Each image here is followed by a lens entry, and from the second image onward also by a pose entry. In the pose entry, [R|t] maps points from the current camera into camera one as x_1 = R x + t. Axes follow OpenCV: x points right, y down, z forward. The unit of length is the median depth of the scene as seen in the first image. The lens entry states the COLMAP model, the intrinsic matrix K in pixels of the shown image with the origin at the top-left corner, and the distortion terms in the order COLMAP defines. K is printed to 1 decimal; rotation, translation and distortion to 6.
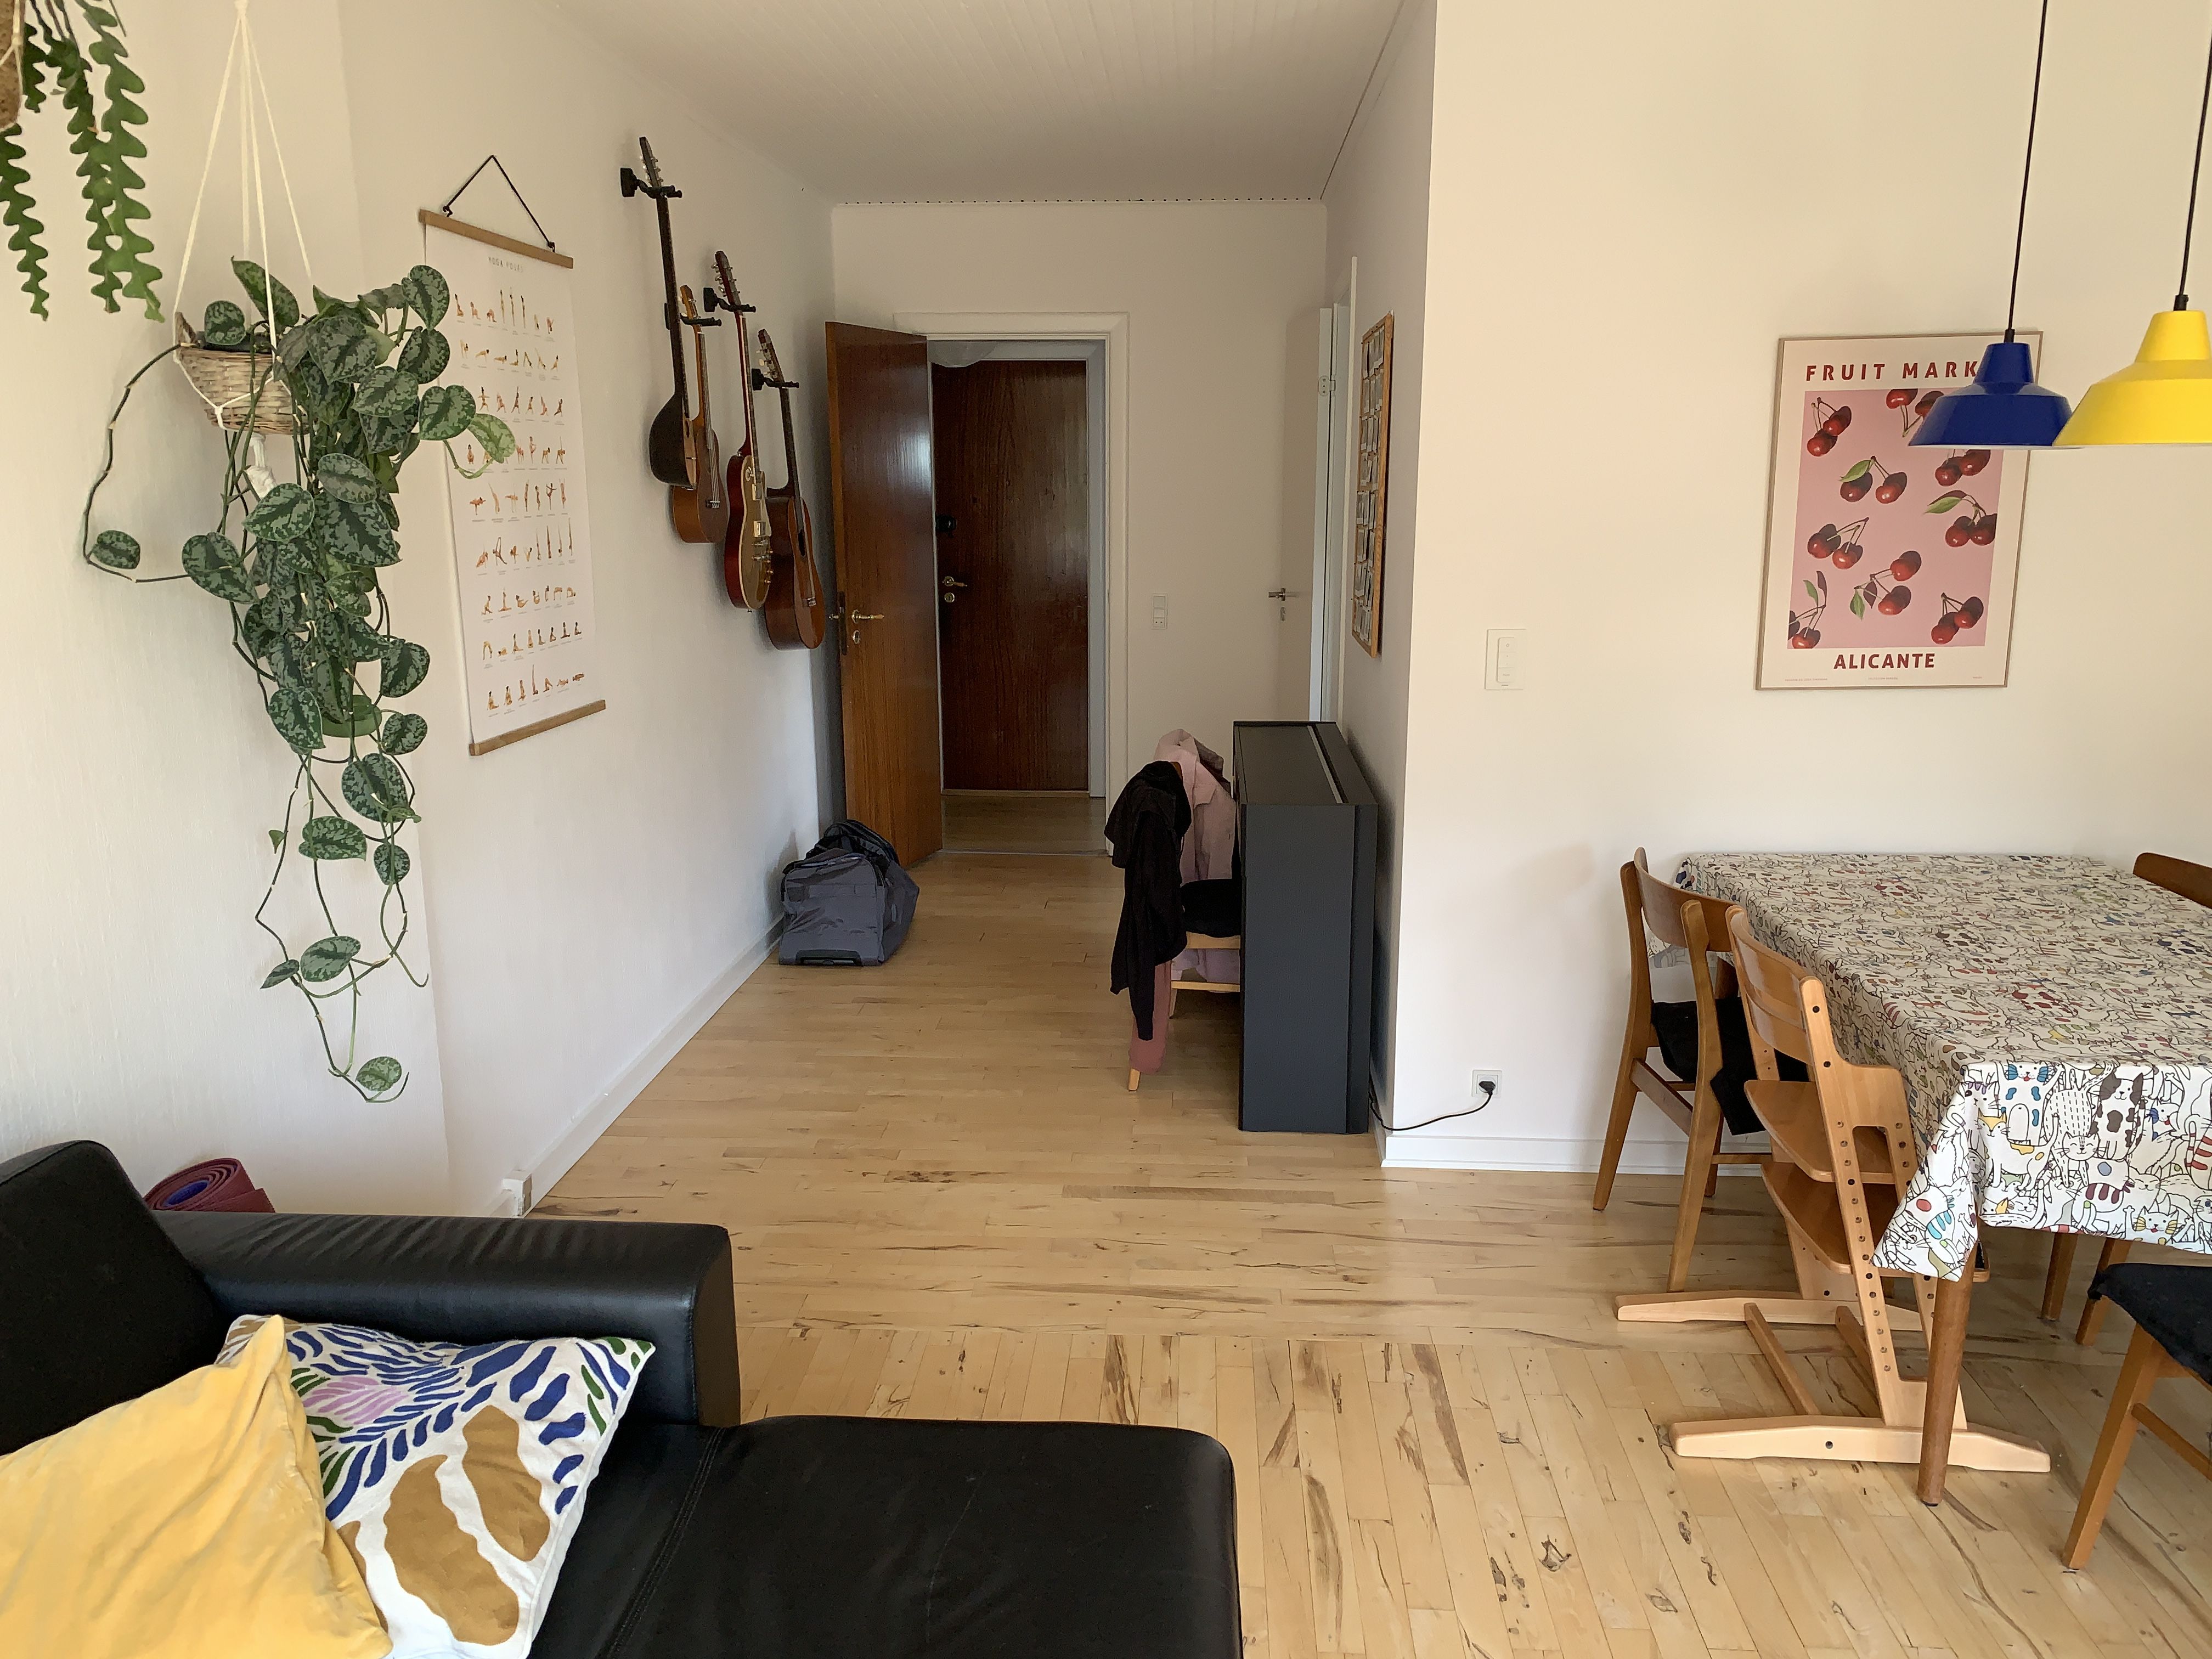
lens RADIAL K [[1682.6, 0, 1107.8], [0, 1682.6, 841.1], [0, 0, 1]] dist [0.014238, -0.009144]
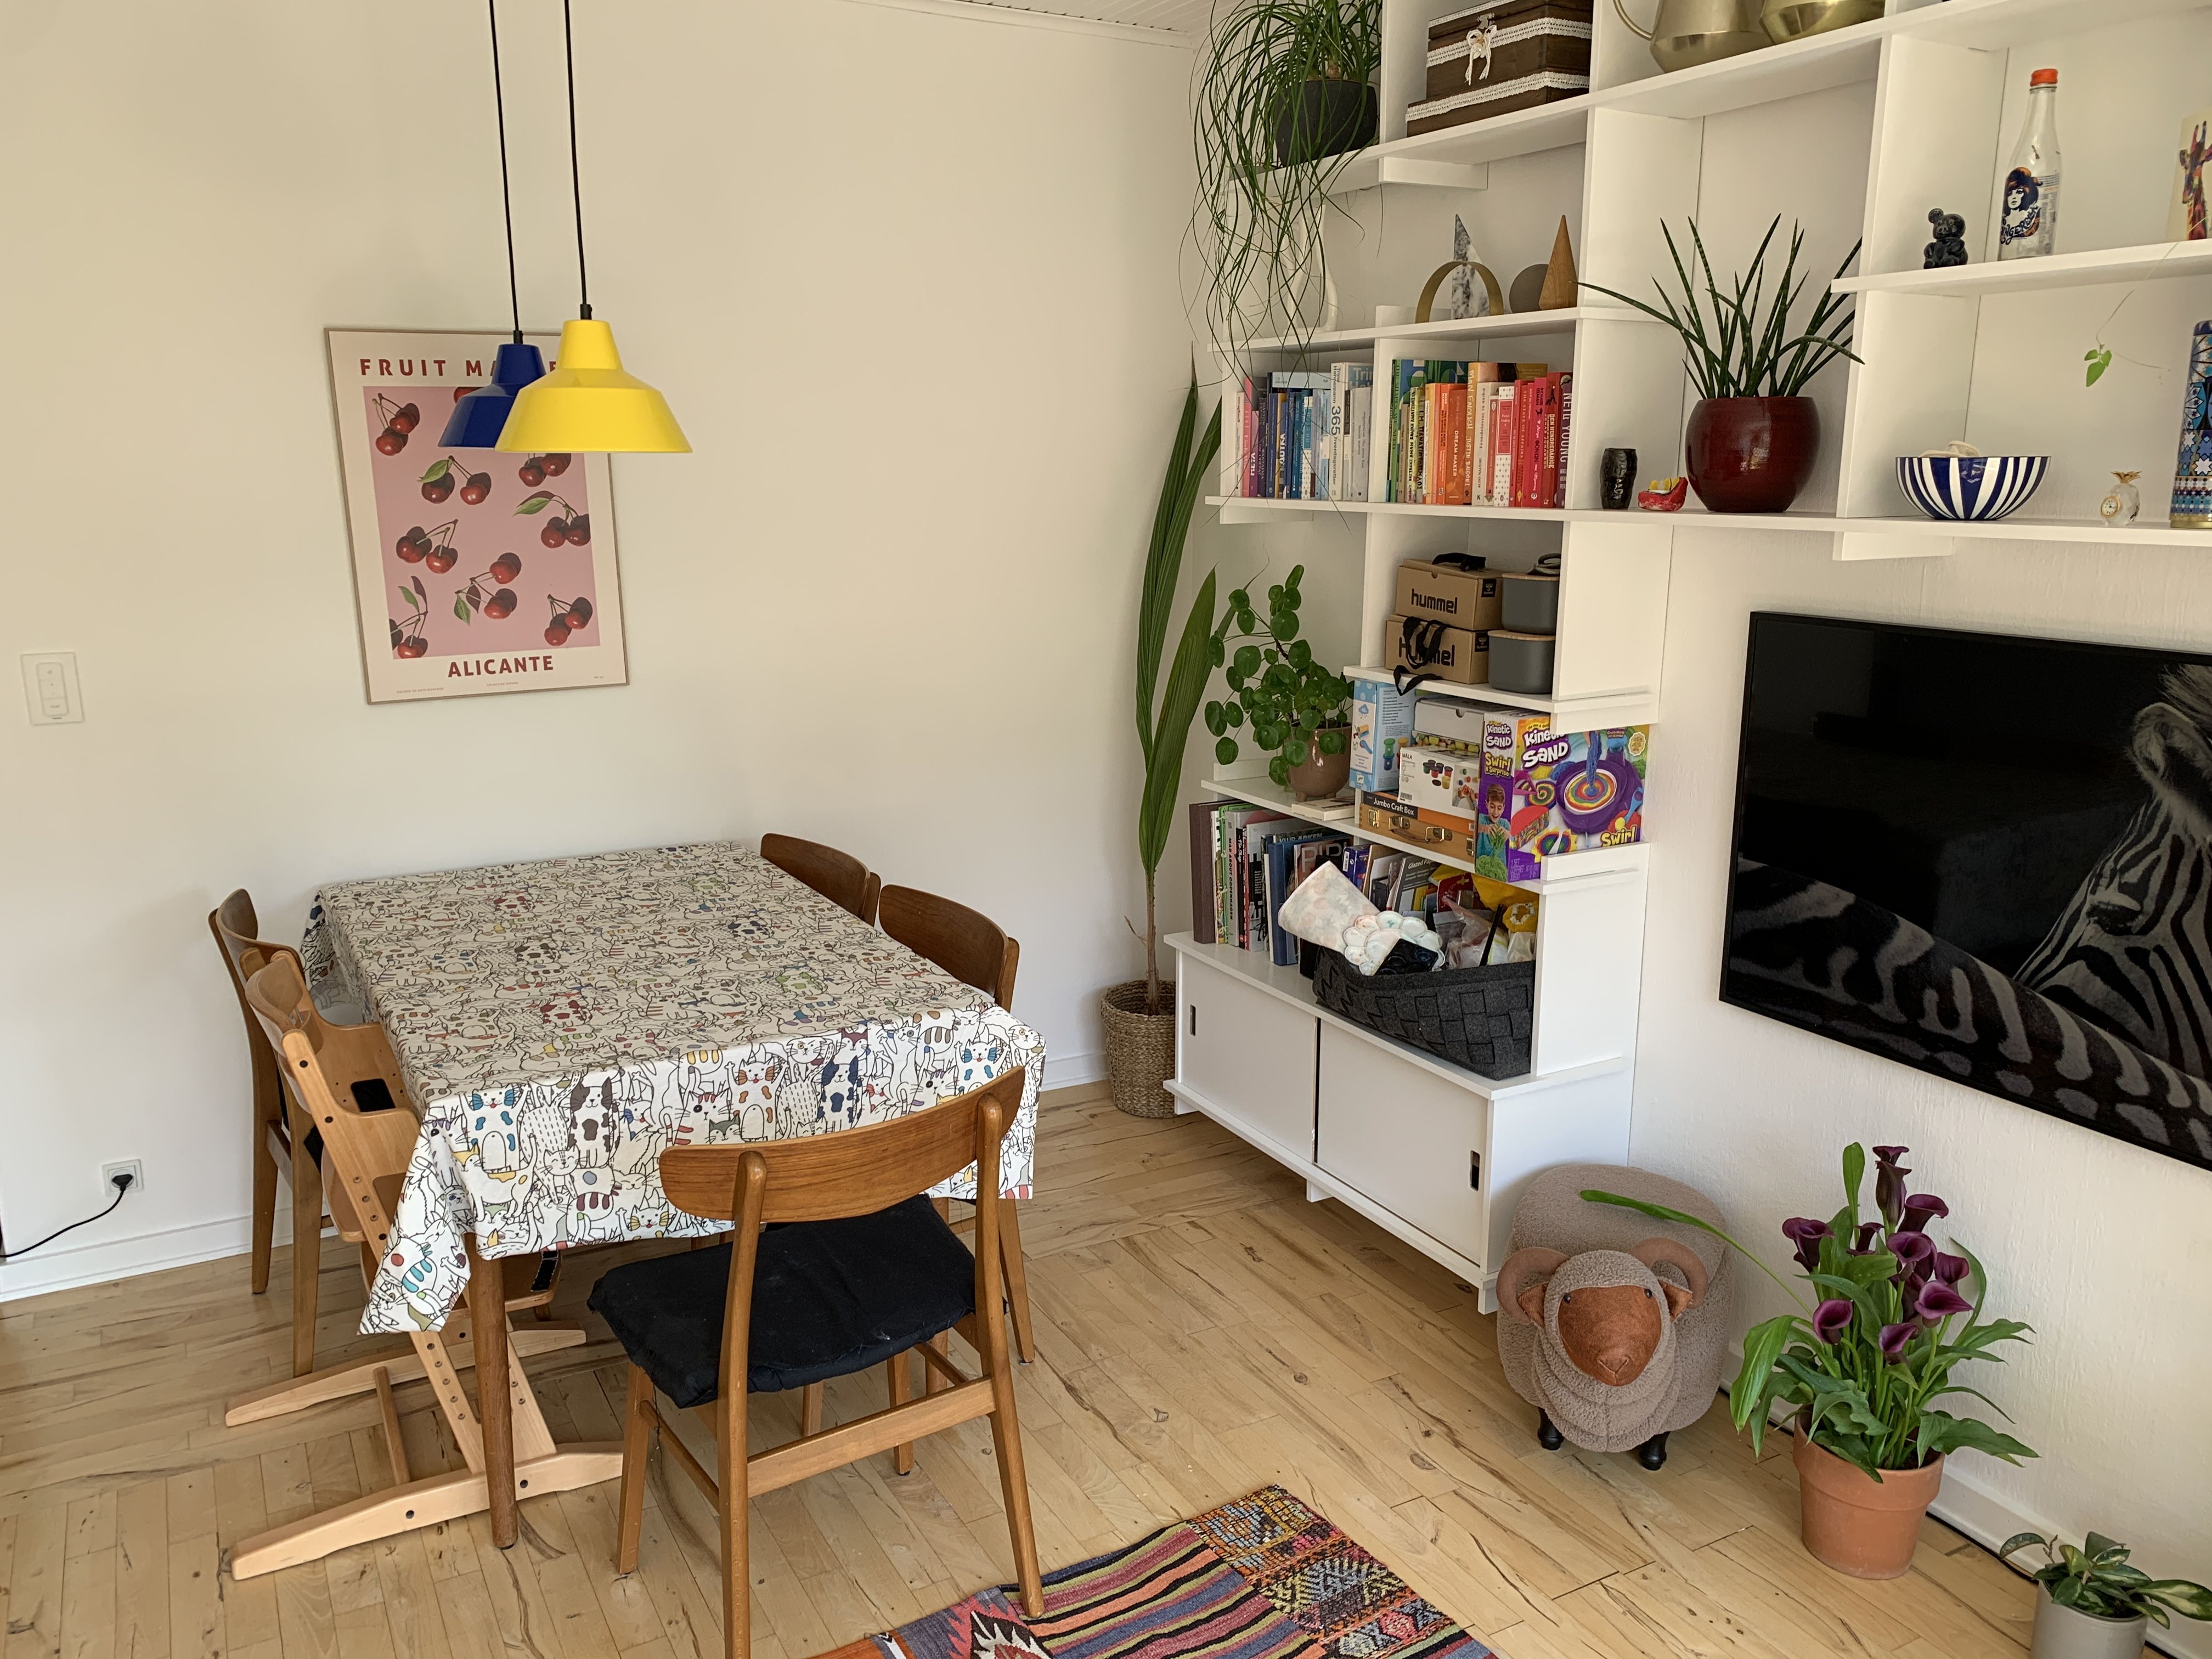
lens RADIAL K [[1682.6, 0, 1111.6], [0, 1682.6, 831.8], [0, 0, 1]] dist [0.014238, -0.009144]
pose [[0.843092, -0.112540, 0.525861, 0.315751], [0.110601, 0.993240, 0.035242, -0.009355], [-0.526273, 0.028448, 0.849840, -0.014207]]
